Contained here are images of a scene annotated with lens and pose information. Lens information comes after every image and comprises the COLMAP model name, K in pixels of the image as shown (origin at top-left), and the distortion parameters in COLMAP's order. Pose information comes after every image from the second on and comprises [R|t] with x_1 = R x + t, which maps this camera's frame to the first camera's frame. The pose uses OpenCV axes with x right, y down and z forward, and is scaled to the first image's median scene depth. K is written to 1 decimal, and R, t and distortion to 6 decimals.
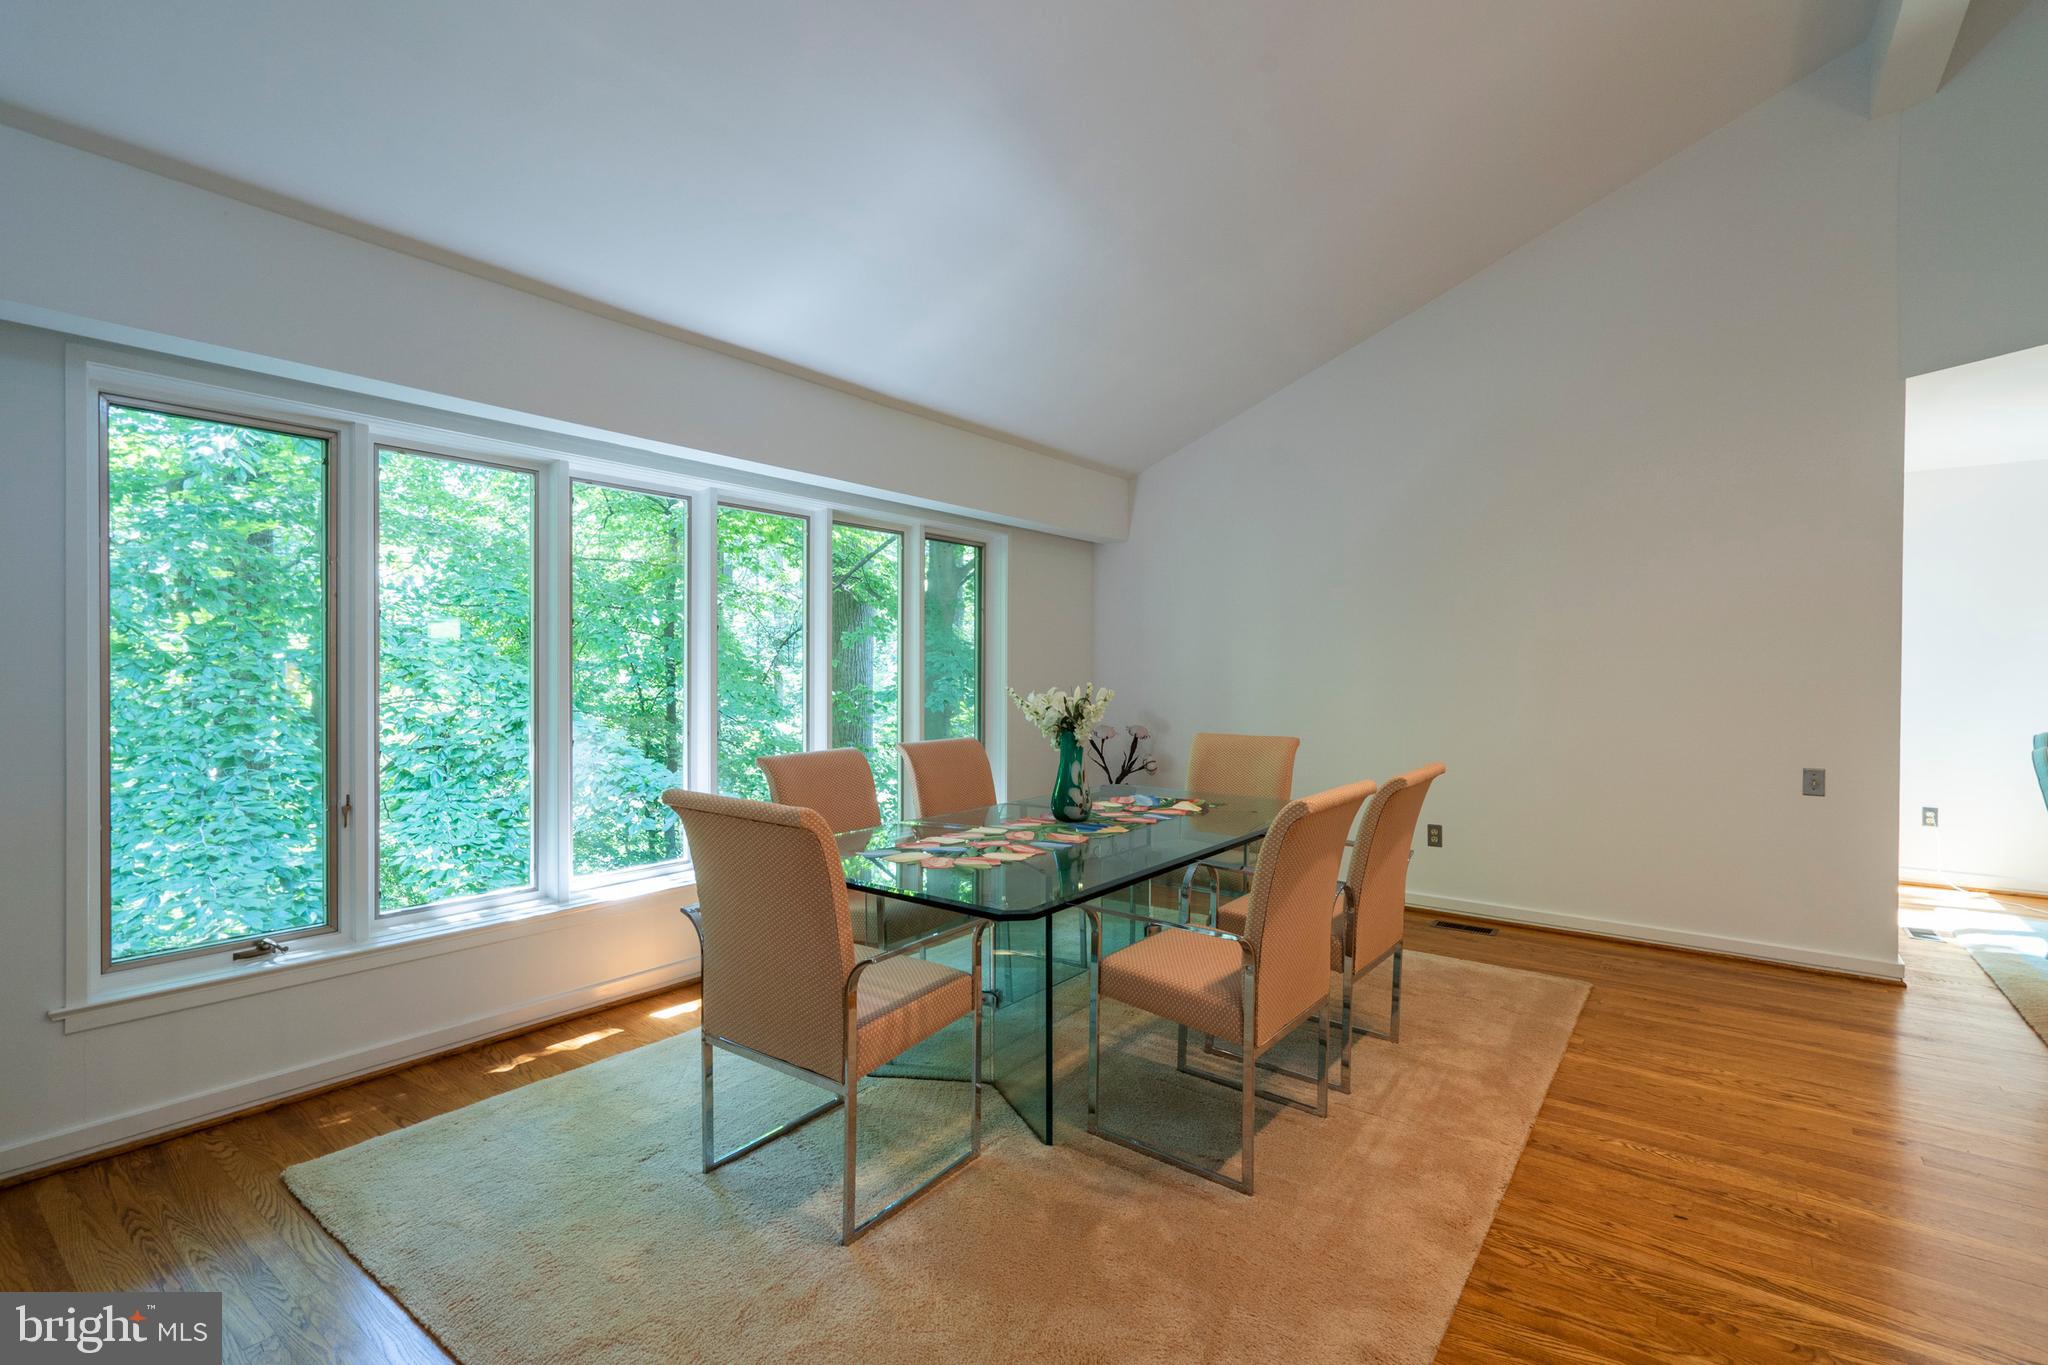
lens RADIAL K [[949.8, 0, 1014.0], [0, 949.8, 678.7], [0, 0, 1]] dist [-0.001850, 0.000120]
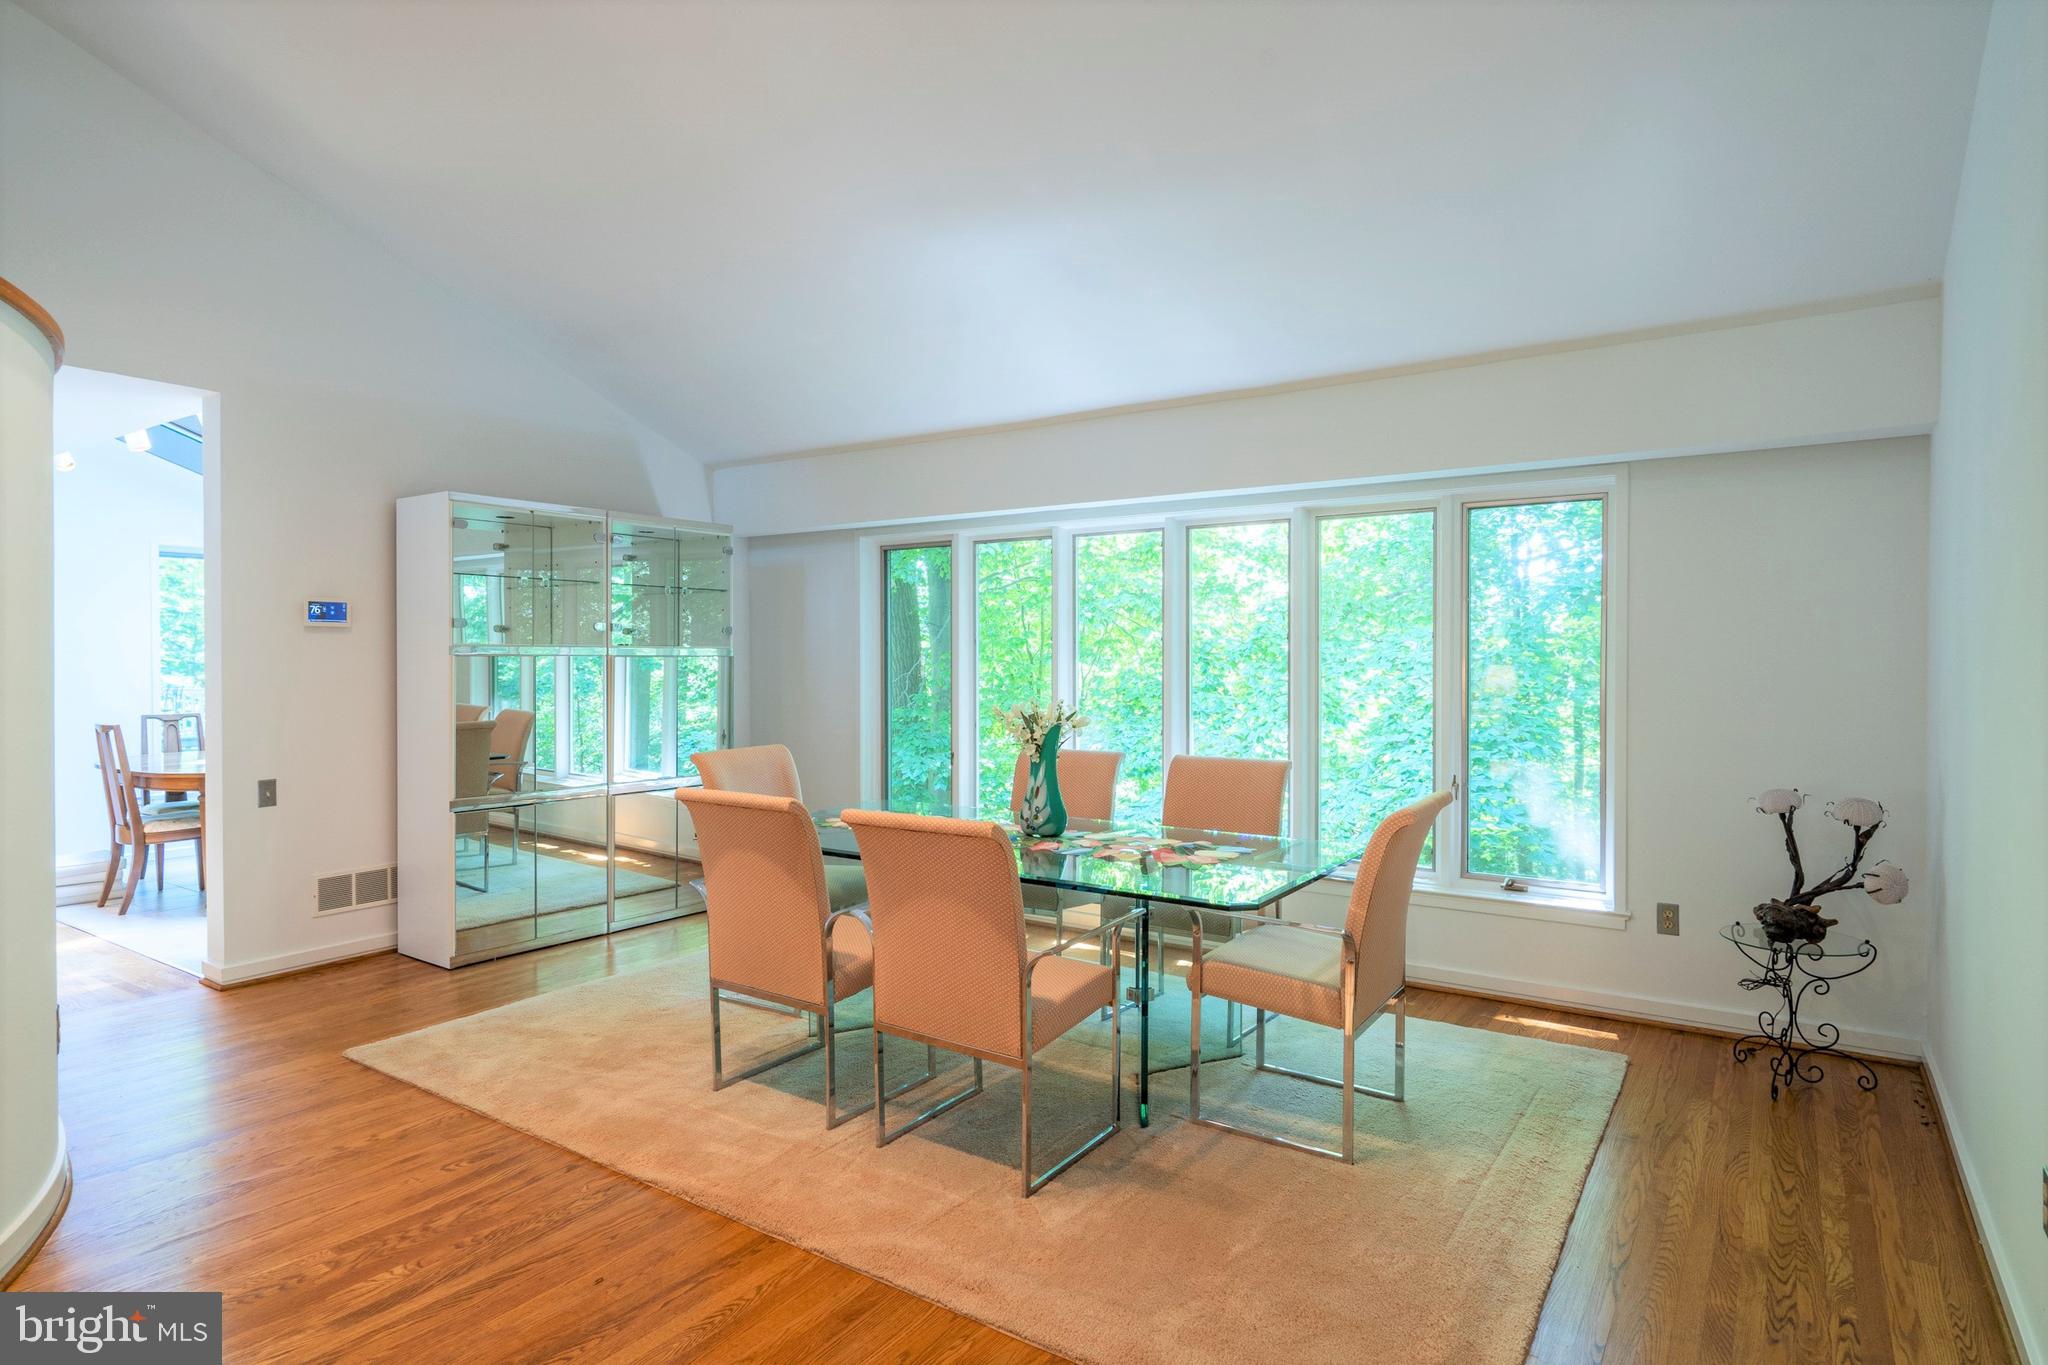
lens RADIAL K [[1116.8, 0, 1021.3], [0, 1116.8, 660.3], [0, 0, 1]] dist [-0.002484, 0.000014]
pose [[0.048326, 0.007640, -0.998802, 1.646480], [-0.009421, 0.999930, 0.007193, -0.062414], [0.998787, 0.009062, 0.048395, 1.220884]]
